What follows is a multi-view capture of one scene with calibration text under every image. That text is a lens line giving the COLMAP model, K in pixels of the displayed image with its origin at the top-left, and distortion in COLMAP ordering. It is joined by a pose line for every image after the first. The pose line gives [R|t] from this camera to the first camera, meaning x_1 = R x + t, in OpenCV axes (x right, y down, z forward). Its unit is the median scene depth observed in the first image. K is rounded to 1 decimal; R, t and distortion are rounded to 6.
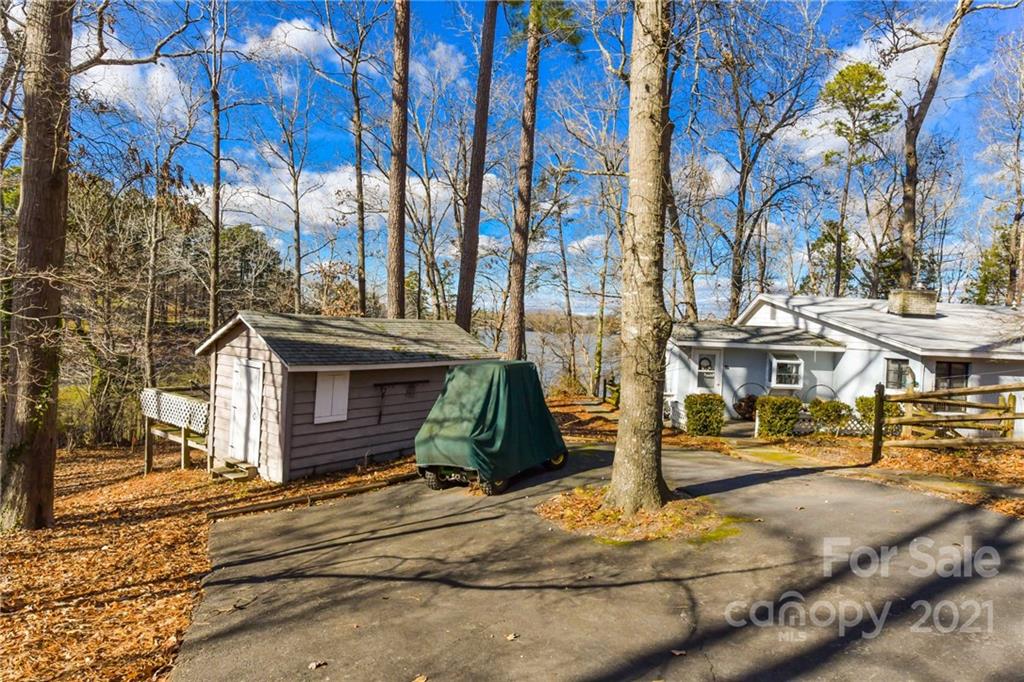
lens RADIAL K [[620.9, 0, 486.7], [0, 620.9, 313.3], [0, 0, 1]] dist [0.000875, 0.008740]
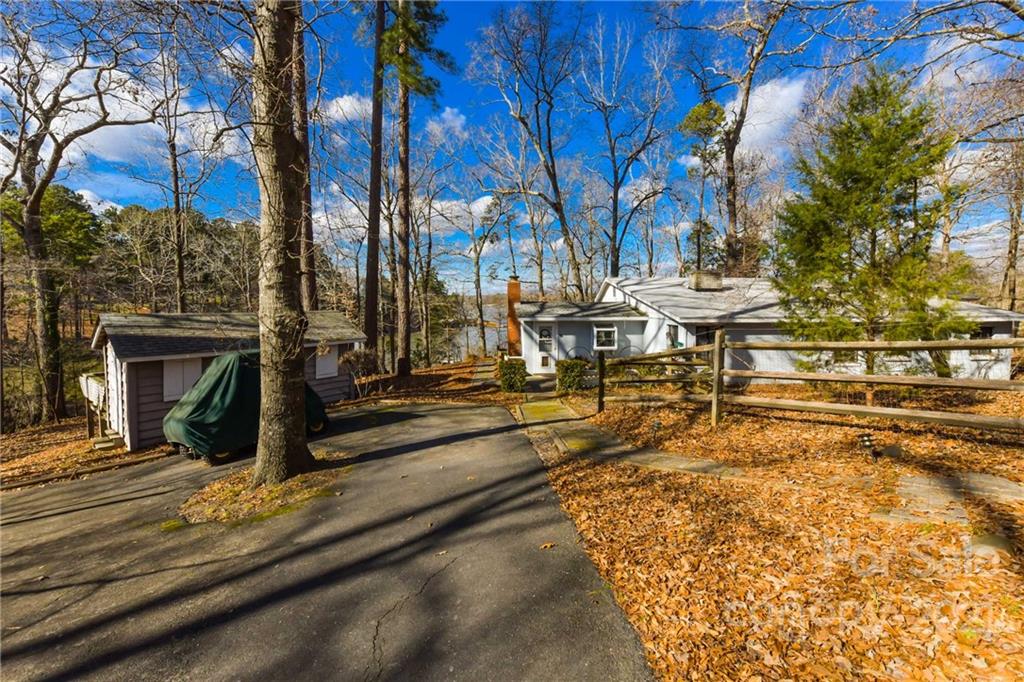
lens RADIAL K [[434.8, 0, 504.1], [0, 434.8, 304.0], [0, 0, 1]] dist [0.010255, -0.003057]
pose [[0.999078, -0.042910, -0.001123, 0.273415], [0.042924, 0.998837, 0.021961, -0.005537], [0.000179, -0.021989, 0.999758, 0.080333]]
